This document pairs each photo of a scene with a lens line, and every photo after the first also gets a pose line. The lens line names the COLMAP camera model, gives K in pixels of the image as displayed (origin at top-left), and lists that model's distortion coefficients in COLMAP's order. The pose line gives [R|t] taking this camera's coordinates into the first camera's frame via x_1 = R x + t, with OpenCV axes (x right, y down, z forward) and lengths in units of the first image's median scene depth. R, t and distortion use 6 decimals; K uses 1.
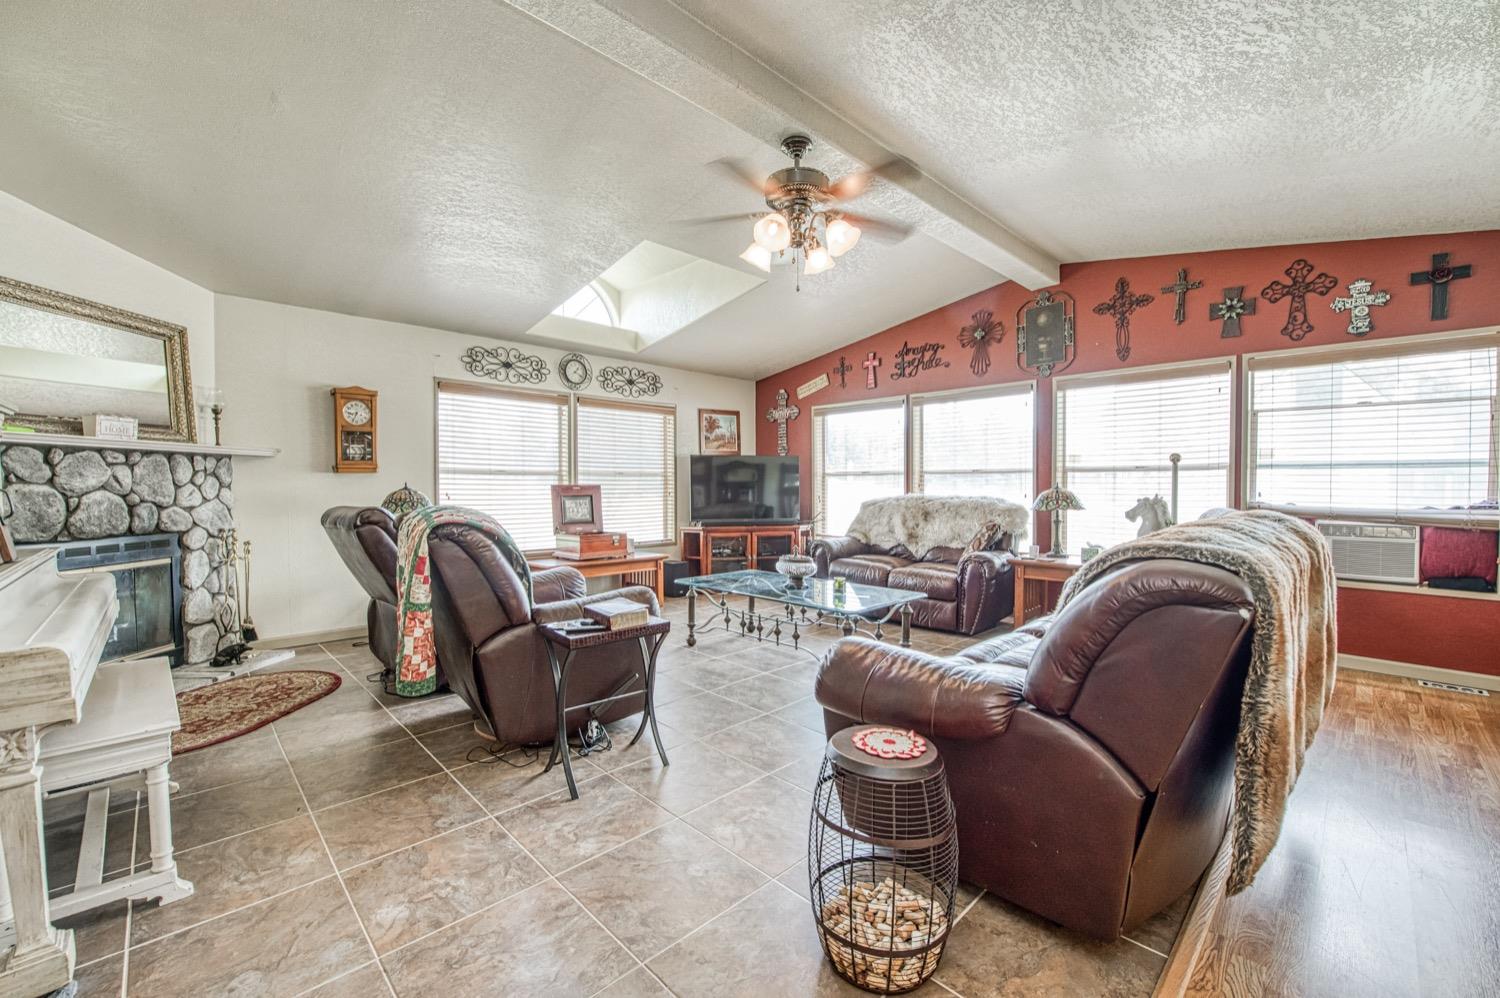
lens RADIAL K [[597.0, 0, 744.8], [0, 597.0, 516.6], [0, 0, 1]] dist [-0.016068, -0.002114]
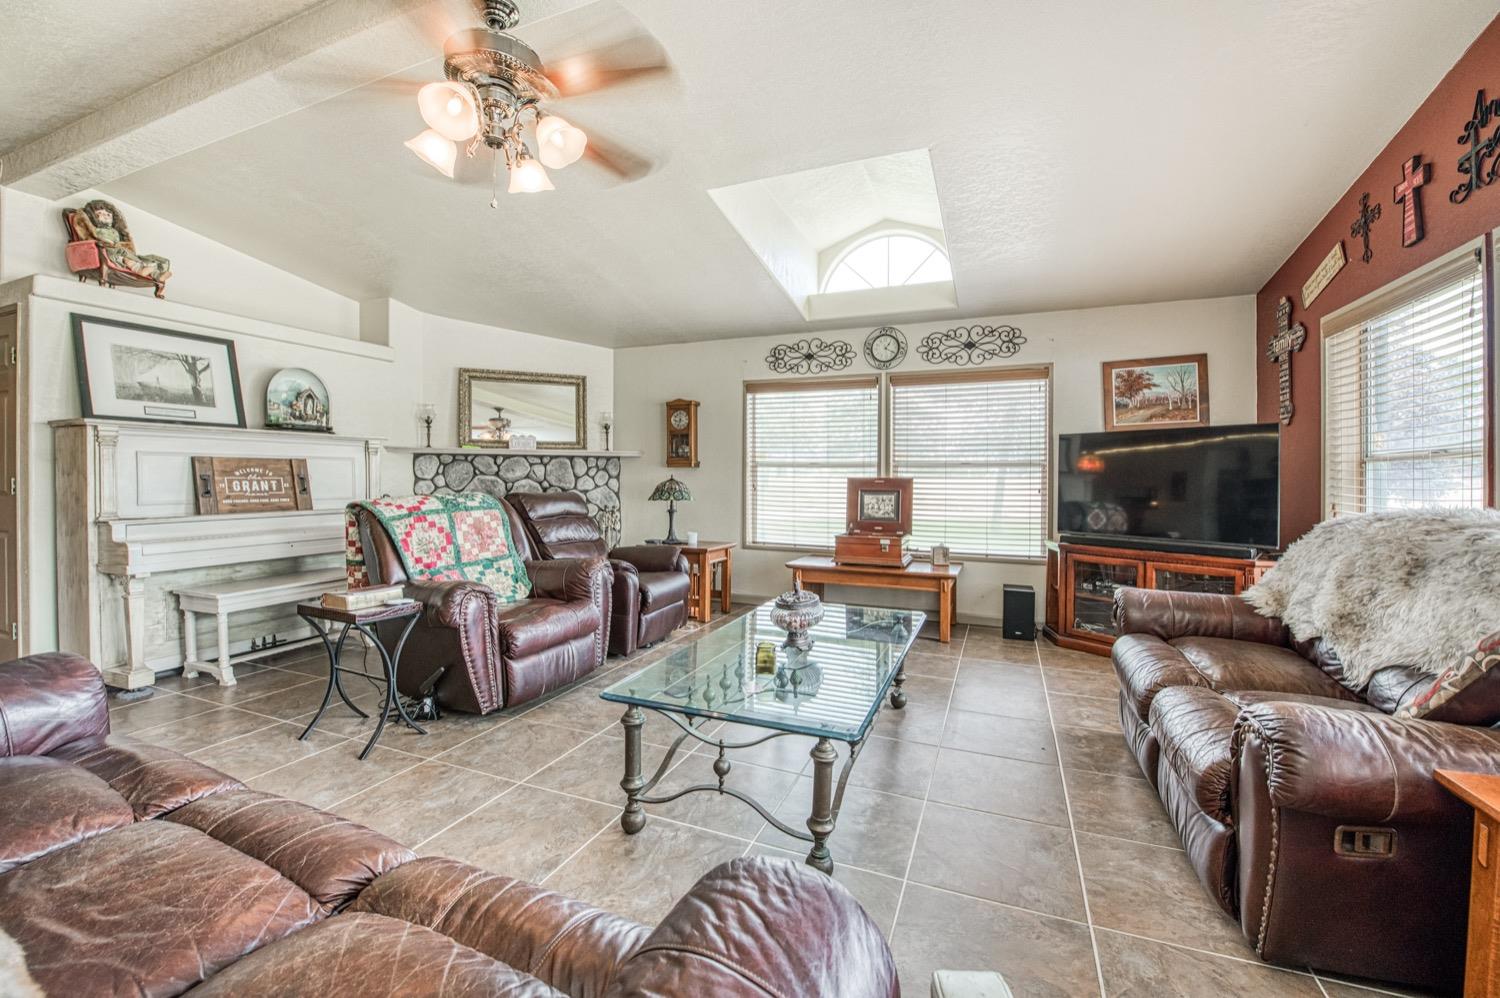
lens RADIAL K [[597.0, 0, 801.7], [0, 597.0, 479.8], [0, 0, 1]] dist [-0.016068, -0.002114]
pose [[0.434036, 0.006834, -0.900869, 0.679529], [-0.051230, 0.998540, -0.017108, -0.044604], [0.899438, 0.053577, 0.433753, 0.788203]]
